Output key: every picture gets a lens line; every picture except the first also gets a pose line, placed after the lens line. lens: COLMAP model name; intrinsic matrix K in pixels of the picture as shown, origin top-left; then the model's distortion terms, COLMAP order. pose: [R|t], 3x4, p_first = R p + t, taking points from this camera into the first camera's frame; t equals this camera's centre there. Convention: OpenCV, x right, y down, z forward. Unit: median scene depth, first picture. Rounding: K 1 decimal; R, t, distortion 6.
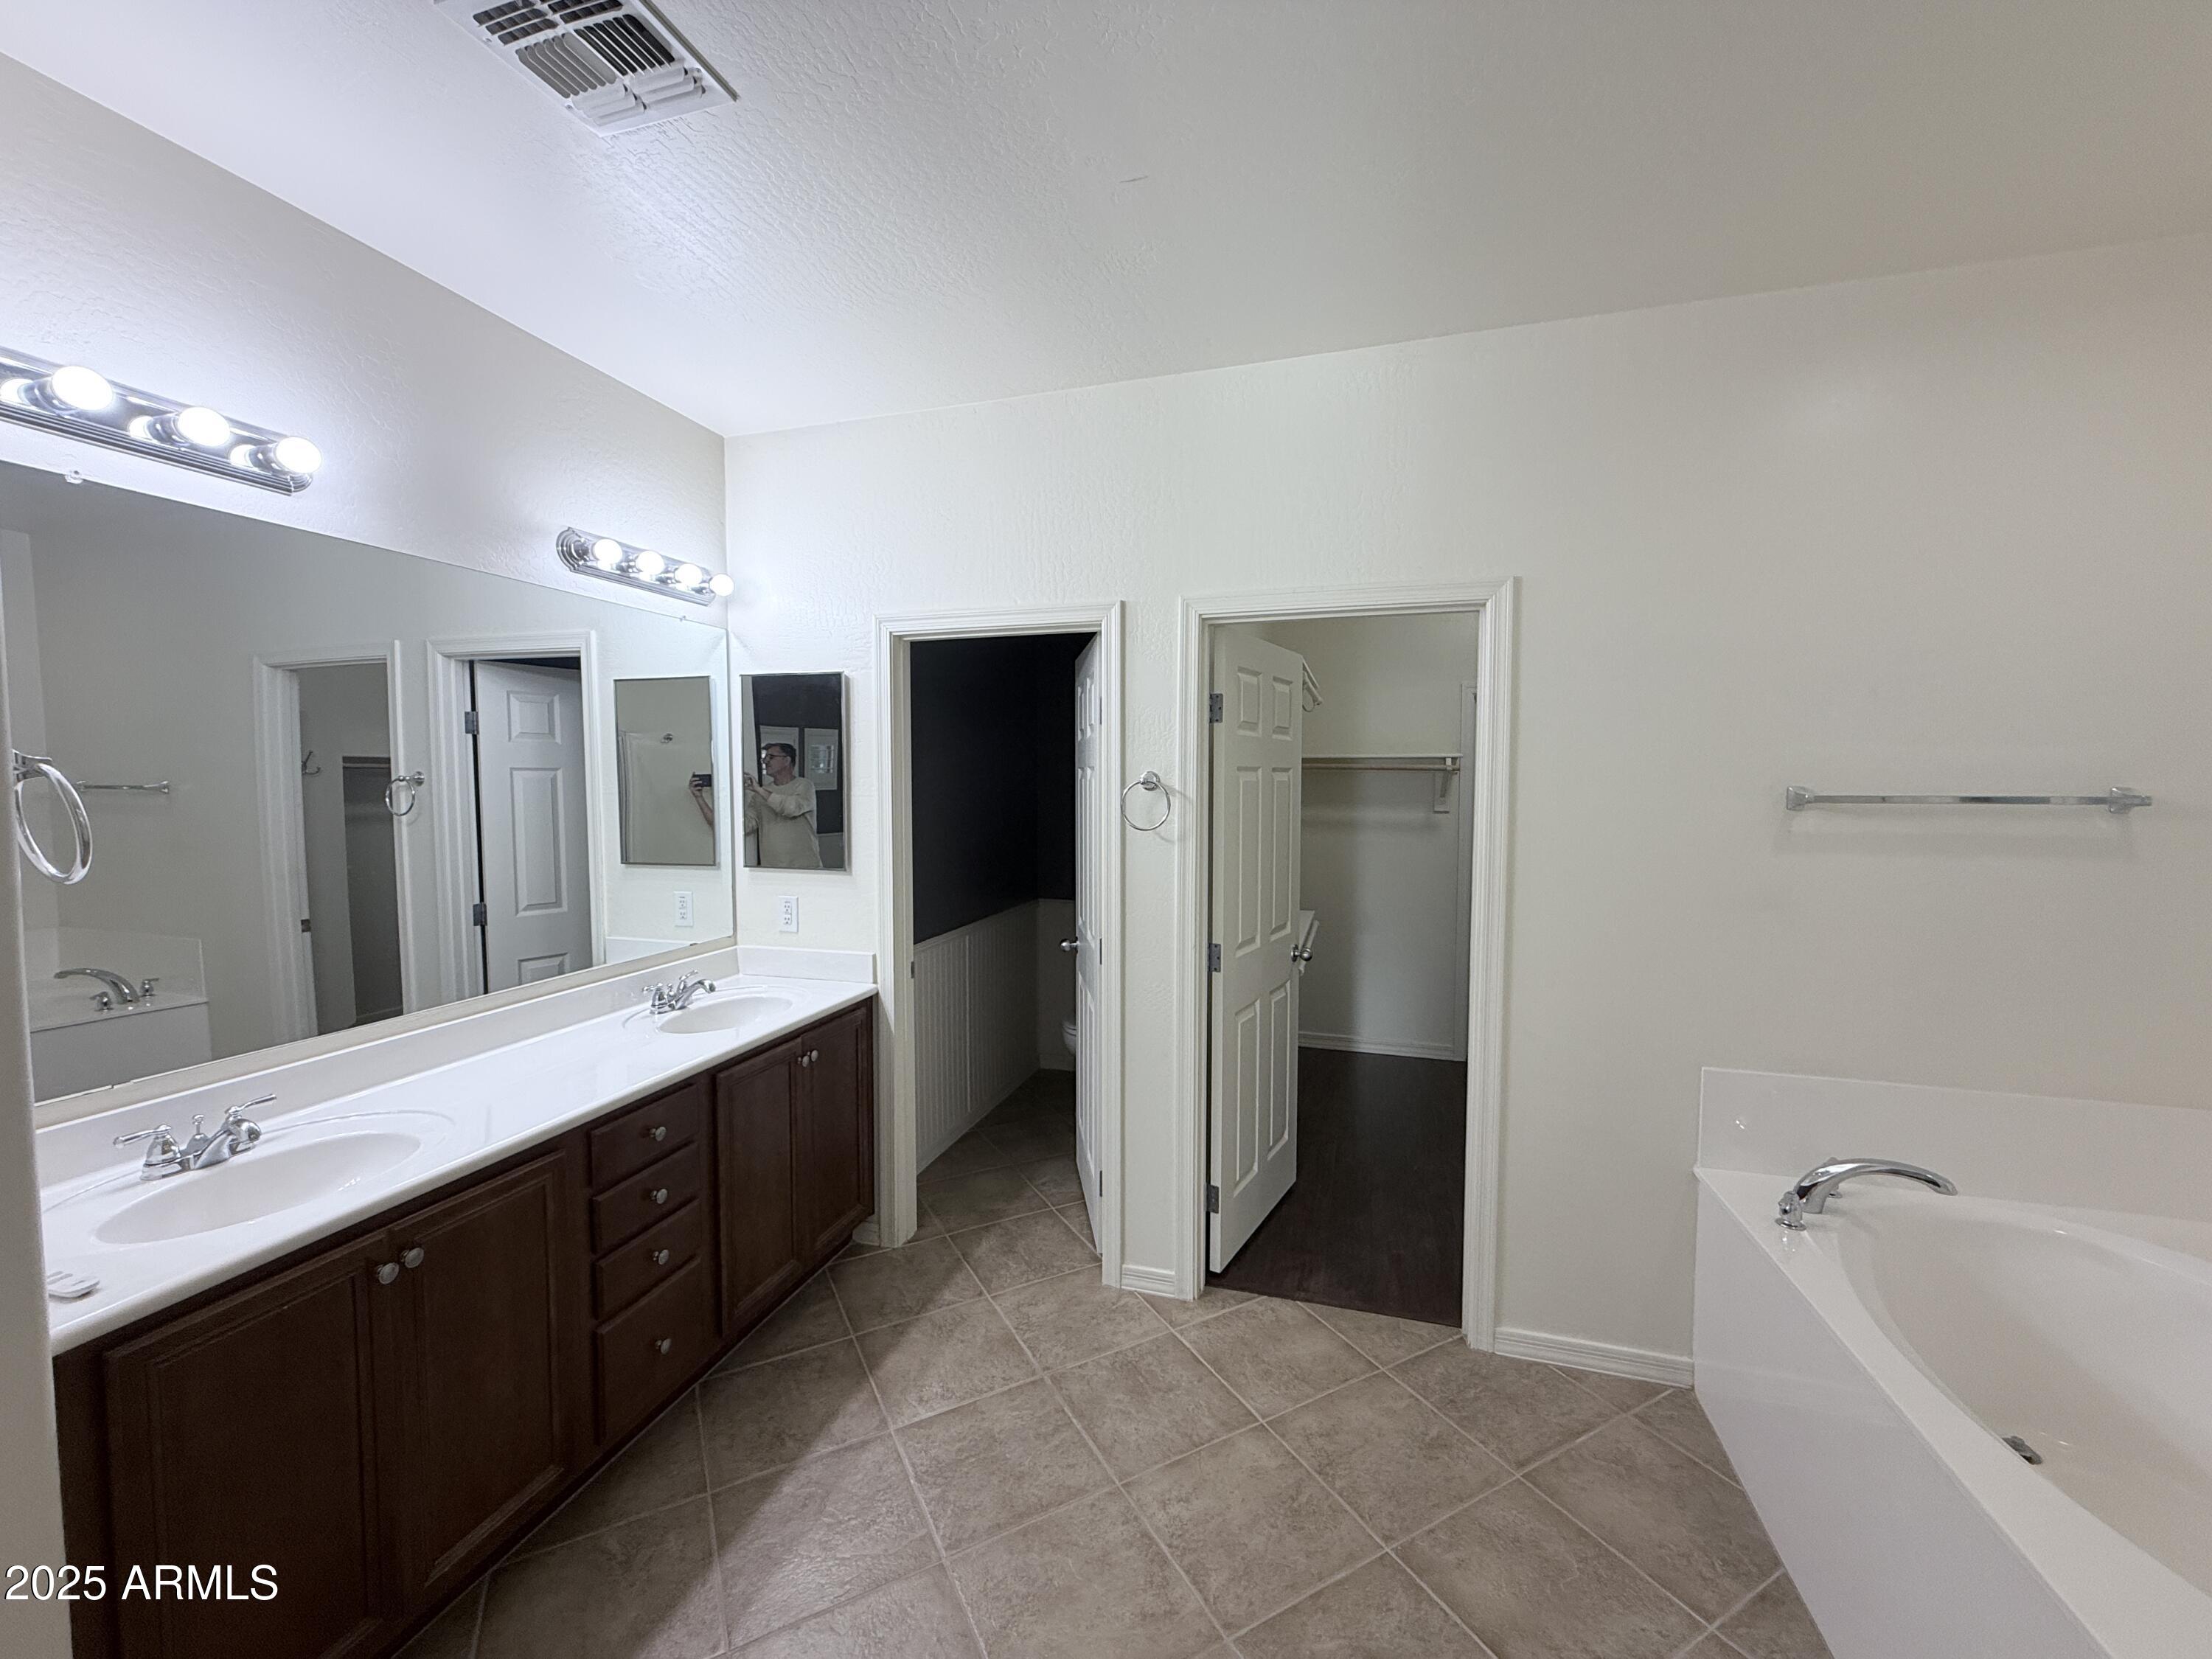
lens RADIAL K [[886.4, 0, 1101.6], [0, 886.4, 831.5], [0, 0, 1]] dist [0.002293, 0.000389]
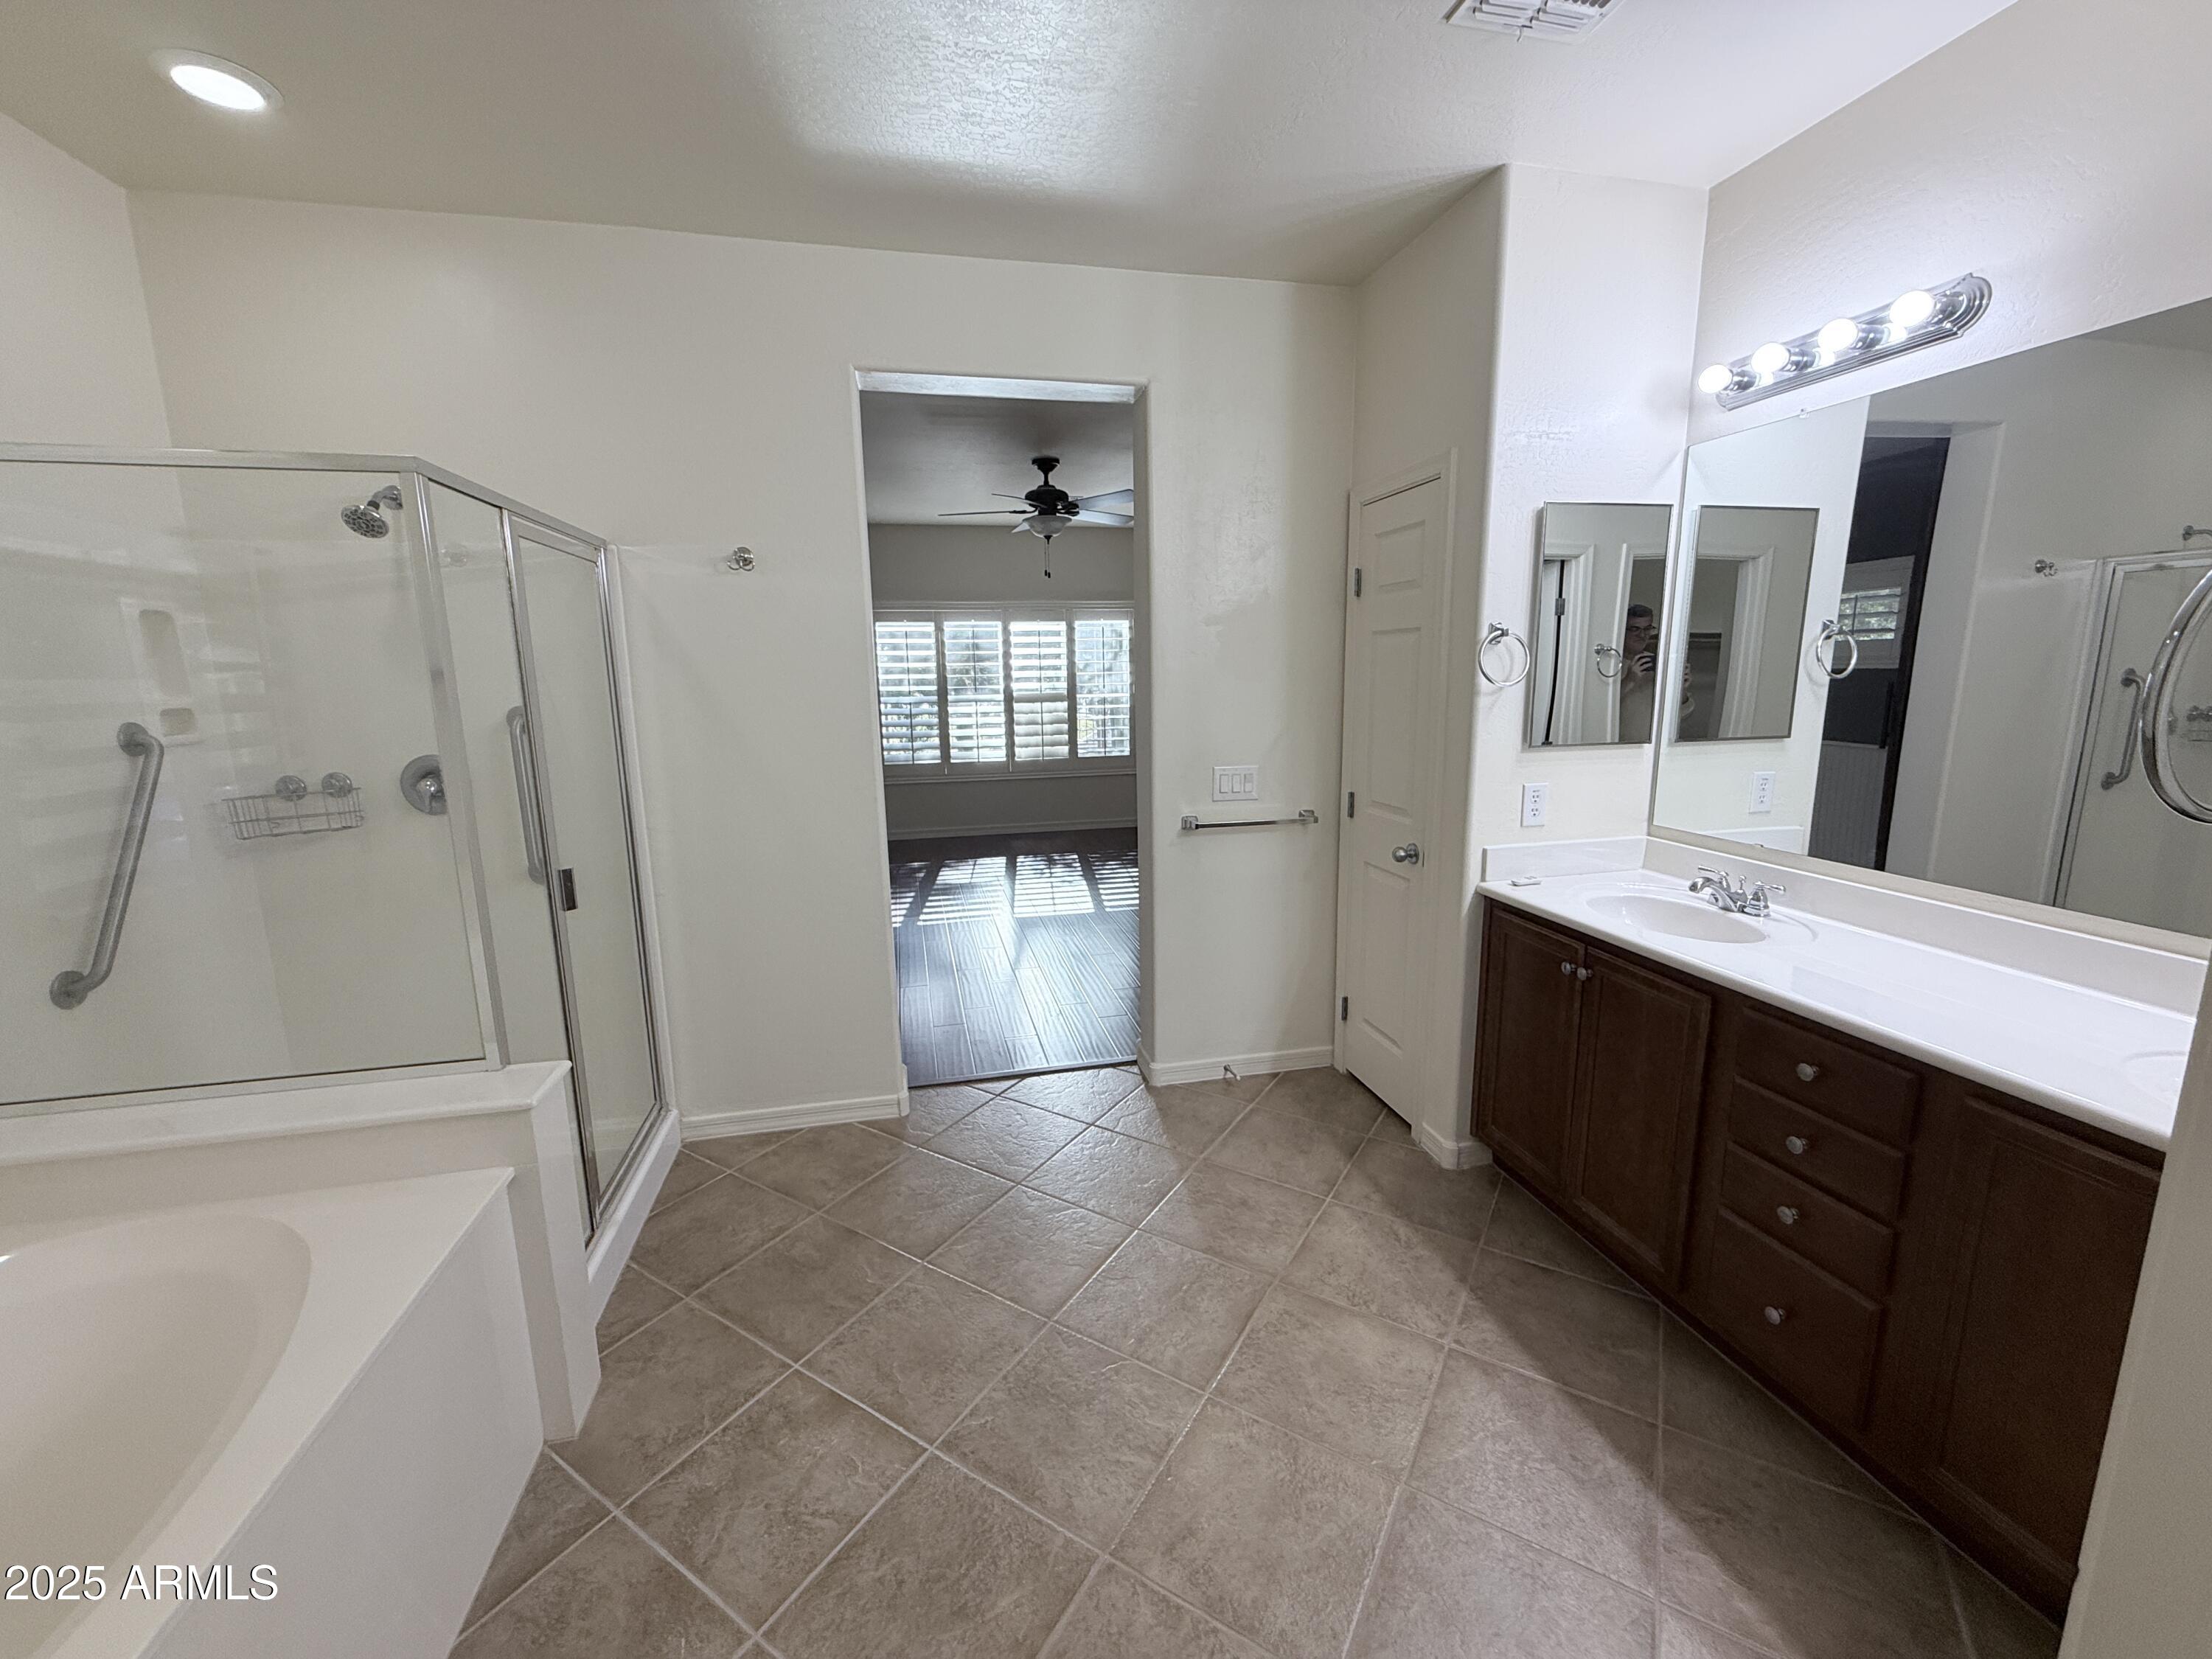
lens RADIAL K [[886.4, 0, 1101.6], [0, 886.4, 831.5], [0, 0, 1]] dist [0.002293, 0.000389]
pose [[-0.865261, 0.104588, -0.490290, 0.491989], [-0.018297, 0.970756, 0.239371, -0.059760], [0.500987, 0.216090, -0.838044, 1.514522]]
